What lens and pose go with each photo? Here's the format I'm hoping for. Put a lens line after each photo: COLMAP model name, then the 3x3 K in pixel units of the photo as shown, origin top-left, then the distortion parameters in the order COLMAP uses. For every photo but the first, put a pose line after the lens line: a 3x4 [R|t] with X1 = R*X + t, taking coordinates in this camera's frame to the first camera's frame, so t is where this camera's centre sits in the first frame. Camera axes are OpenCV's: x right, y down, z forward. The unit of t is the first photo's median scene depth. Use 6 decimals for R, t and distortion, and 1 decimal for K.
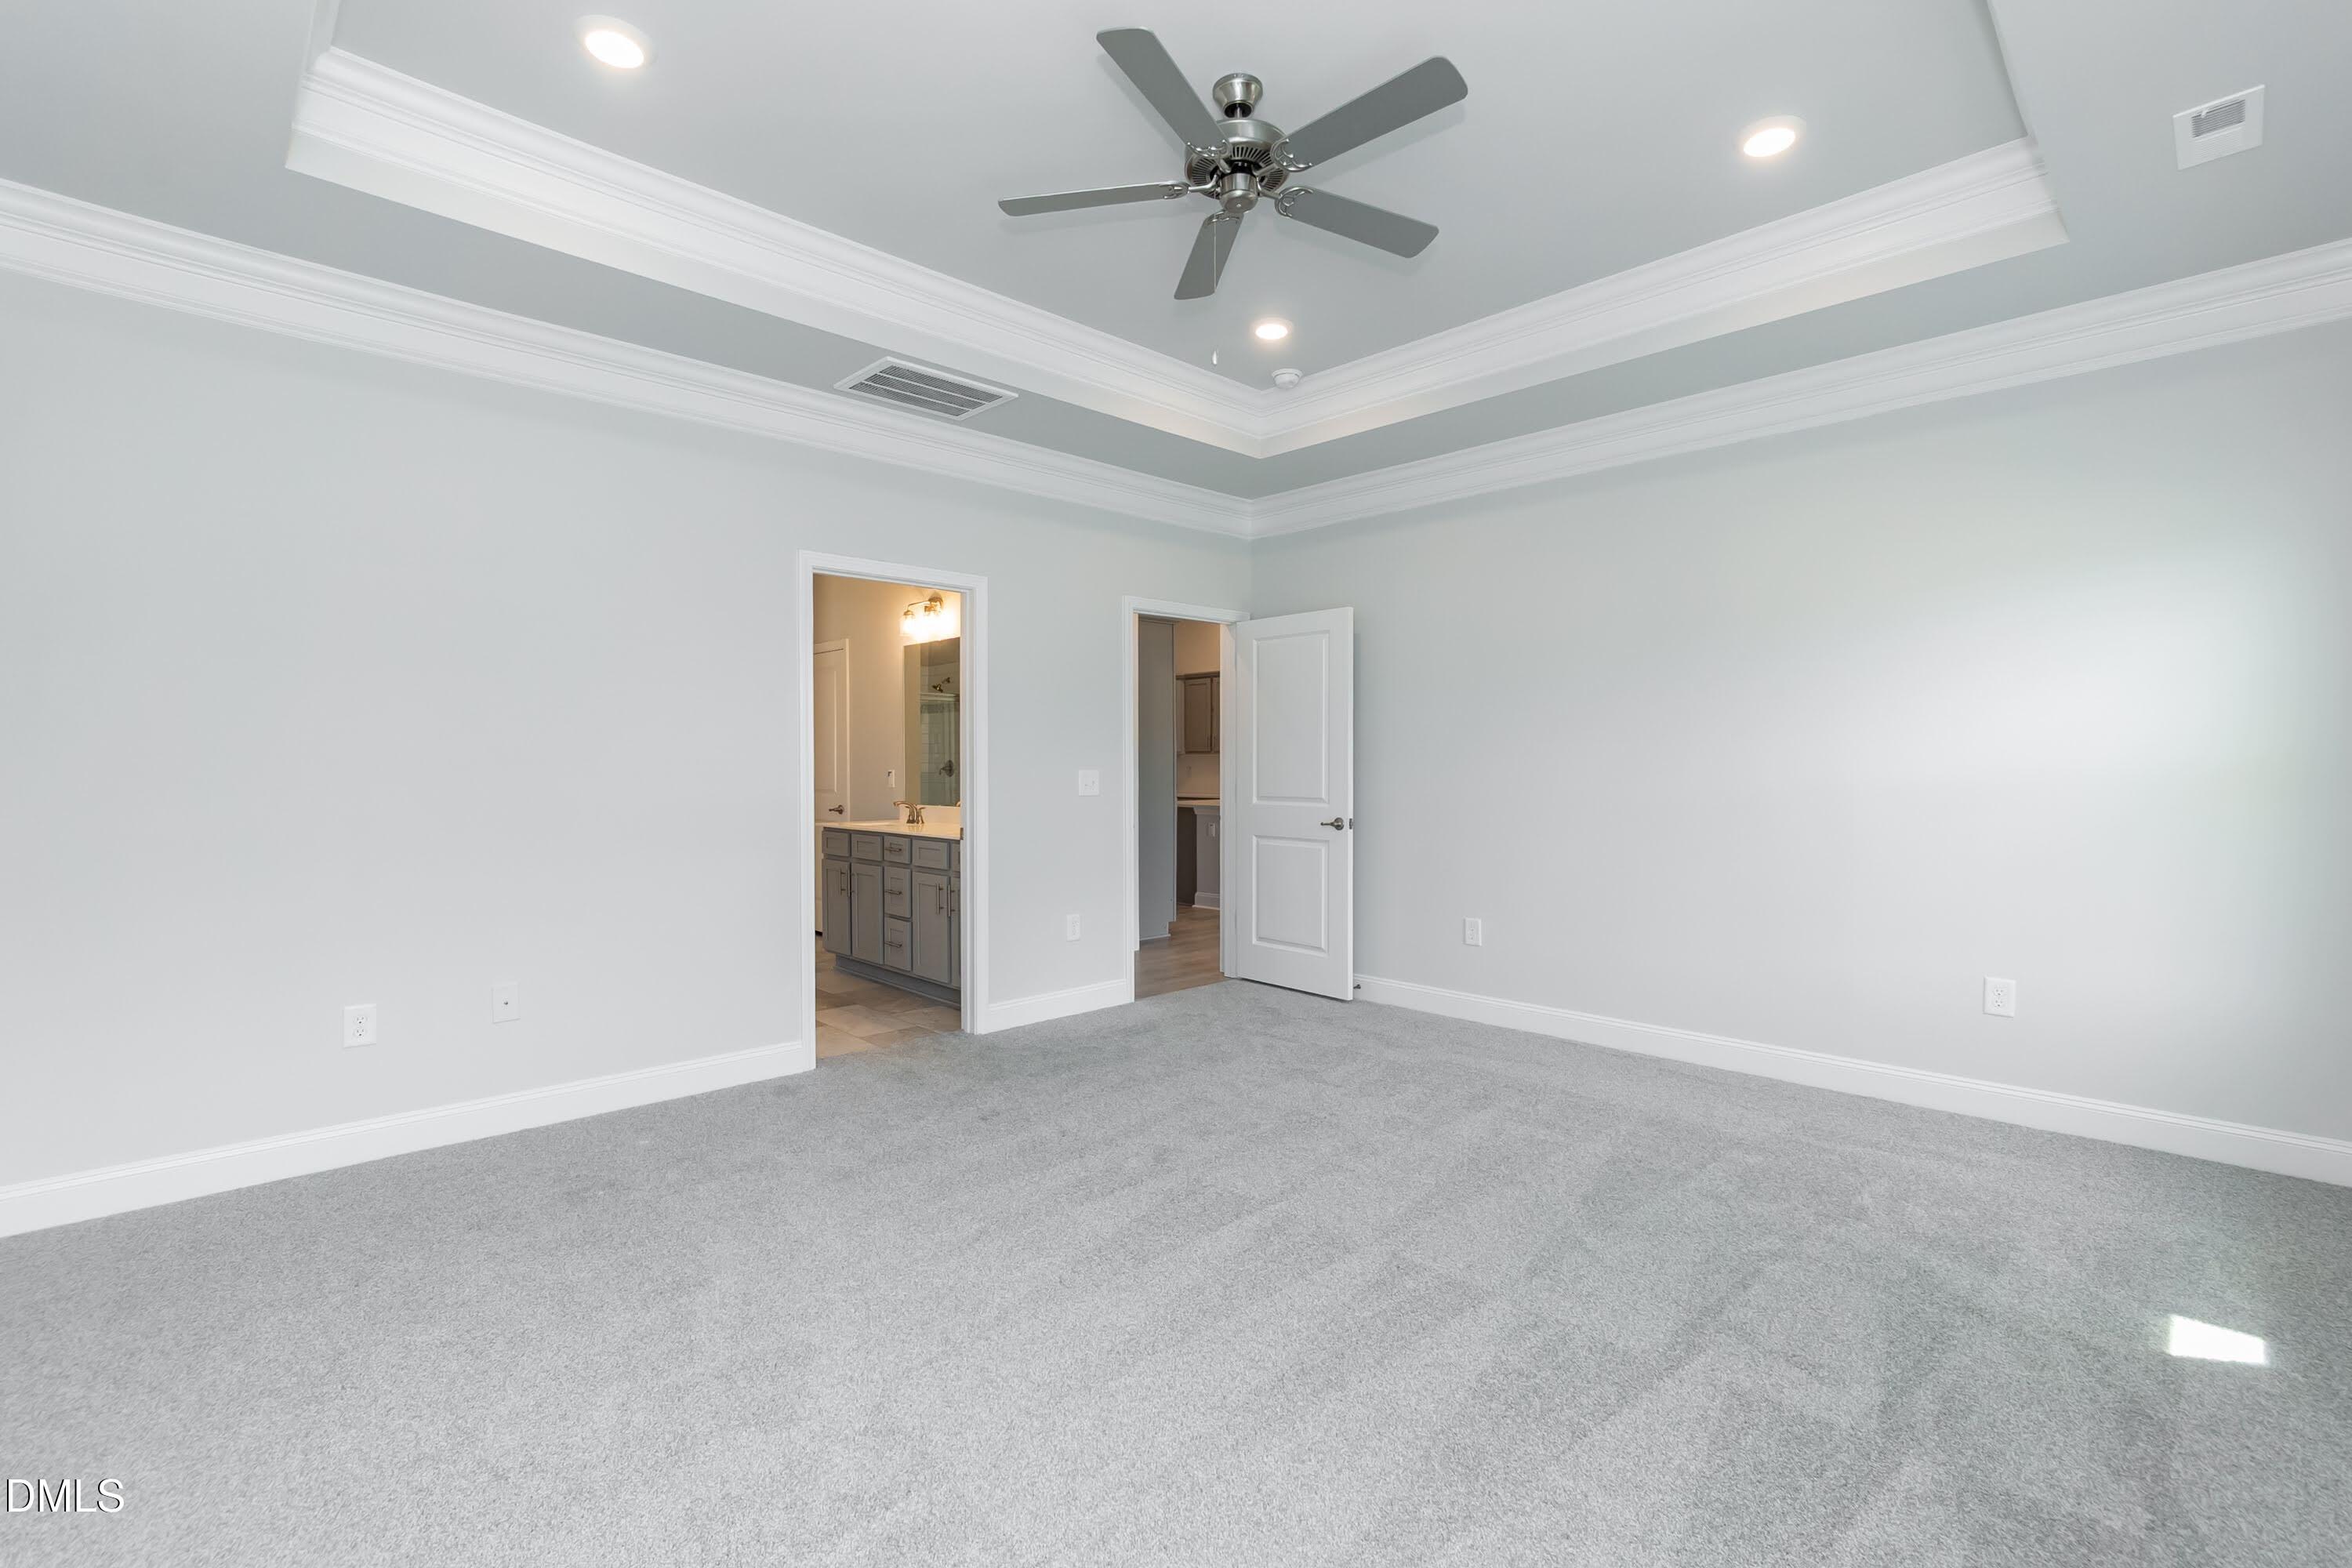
lens RADIAL K [[1095.3, 0, 1176.0], [0, 1095.3, 784.0], [0, 0, 1]] dist [-0.003063, -0.000348]
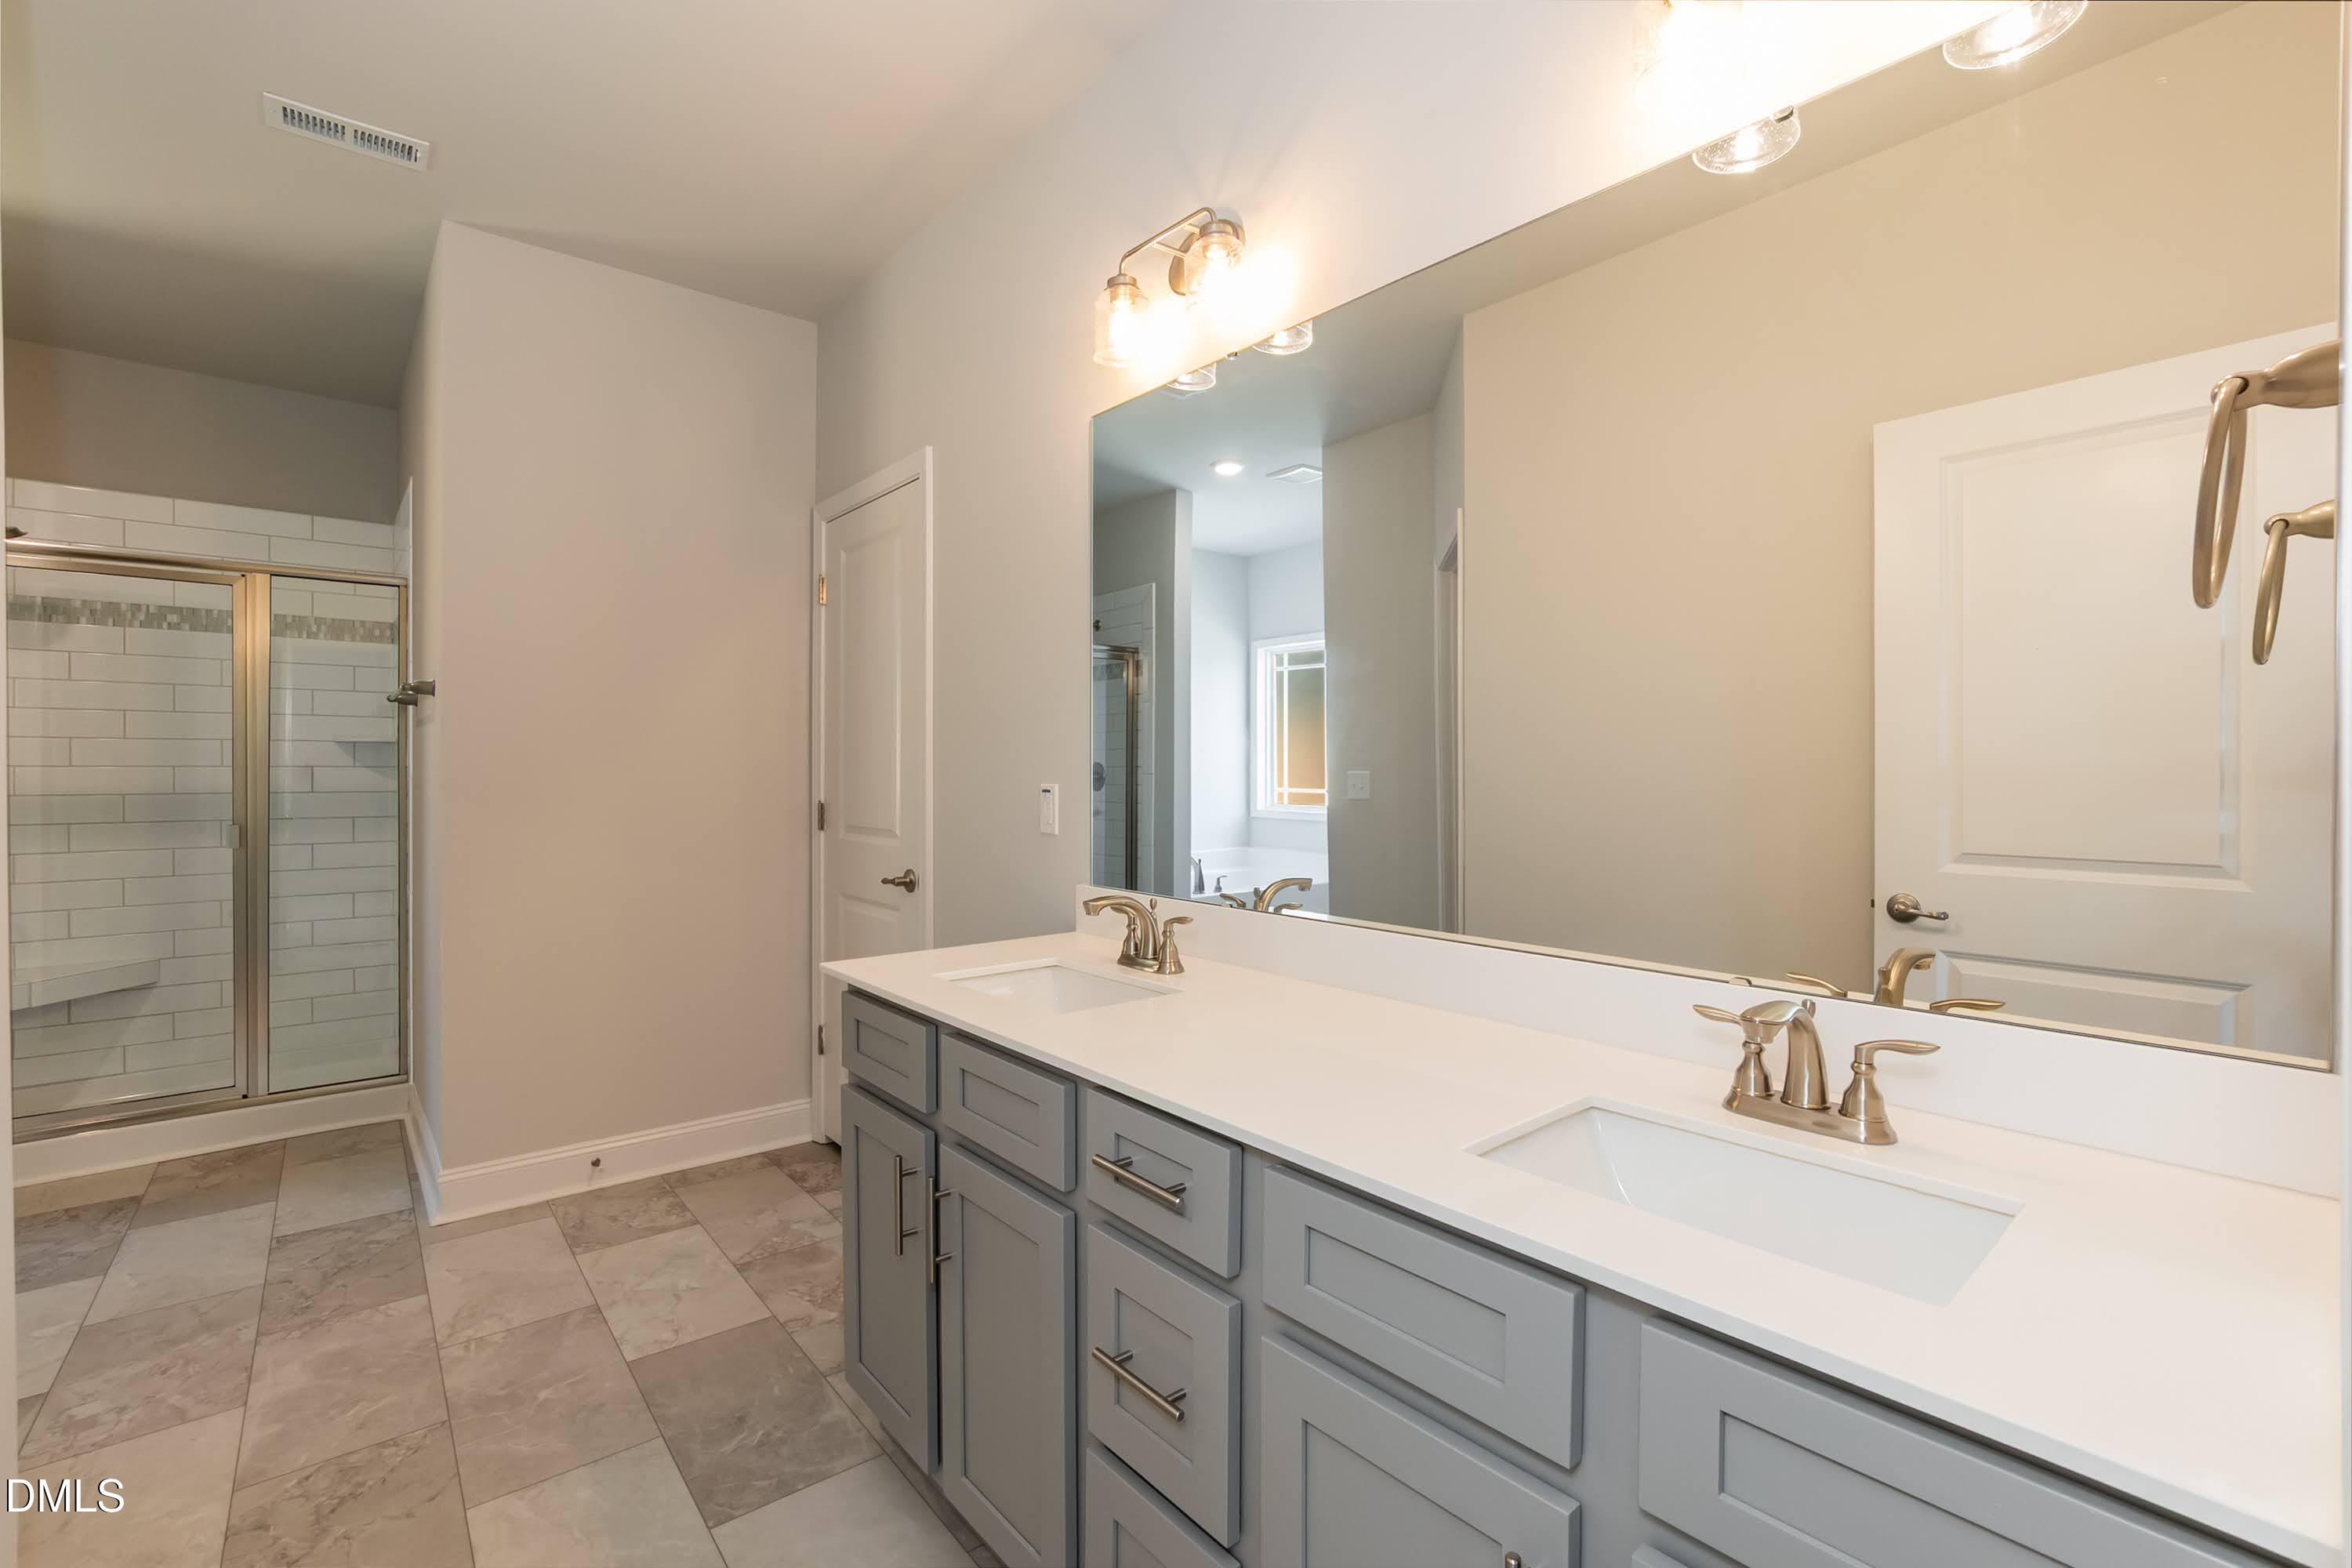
lens RADIAL K [[1028.8, 0, 1176.0], [0, 1028.8, 784.0], [0, 0, 1]] dist [-0.036432, 0.014197]
pose [[0.998231, 0.003423, -0.059354, -0.211864], [-0.003501, 0.999993, -0.001225, -0.012395], [0.059349, 0.001430, 0.998236, 0.713806]]
